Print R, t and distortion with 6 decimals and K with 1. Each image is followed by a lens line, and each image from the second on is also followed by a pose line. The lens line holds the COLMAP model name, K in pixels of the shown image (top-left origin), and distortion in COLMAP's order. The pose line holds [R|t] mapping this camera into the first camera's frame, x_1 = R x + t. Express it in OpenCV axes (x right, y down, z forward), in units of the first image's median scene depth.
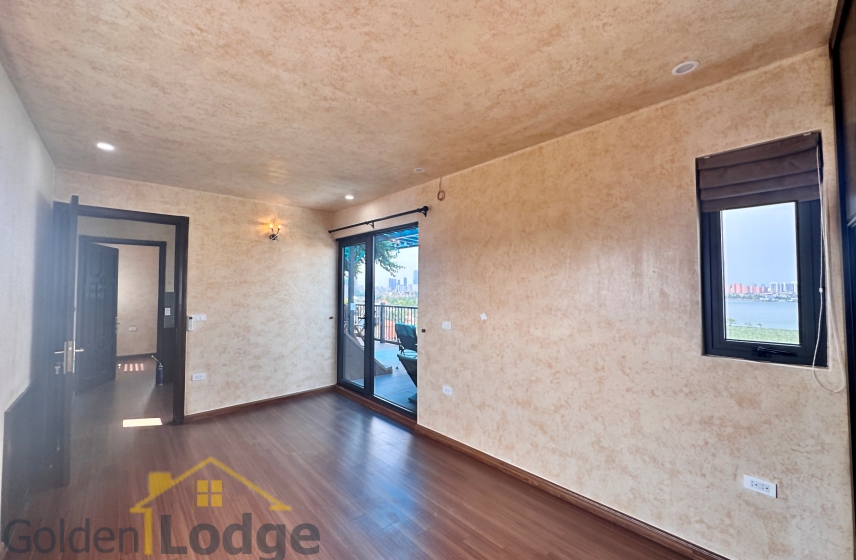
lens RADIAL K [[342.4, 0, 426.4], [0, 342.4, 278.9], [0, 0, 1]] dist [-0.004680, 0.000392]
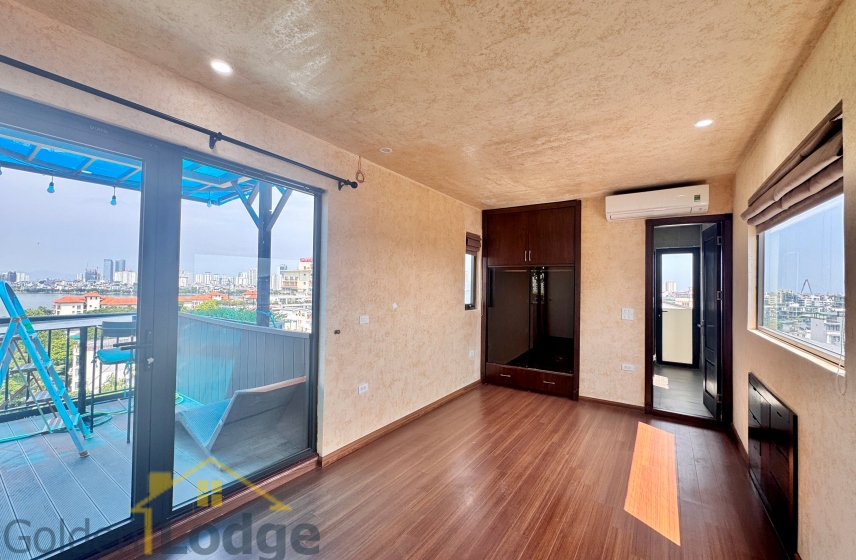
lens RADIAL K [[342.4, 0, 429.2], [0, 342.4, 279.6], [0, 0, 1]] dist [-0.004680, 0.000392]
pose [[-0.230850, 0.015318, 0.972869, -1.021964], [-0.047561, 0.998503, -0.027007, 0.048959], [-0.971826, -0.052505, -0.229776, 1.194506]]
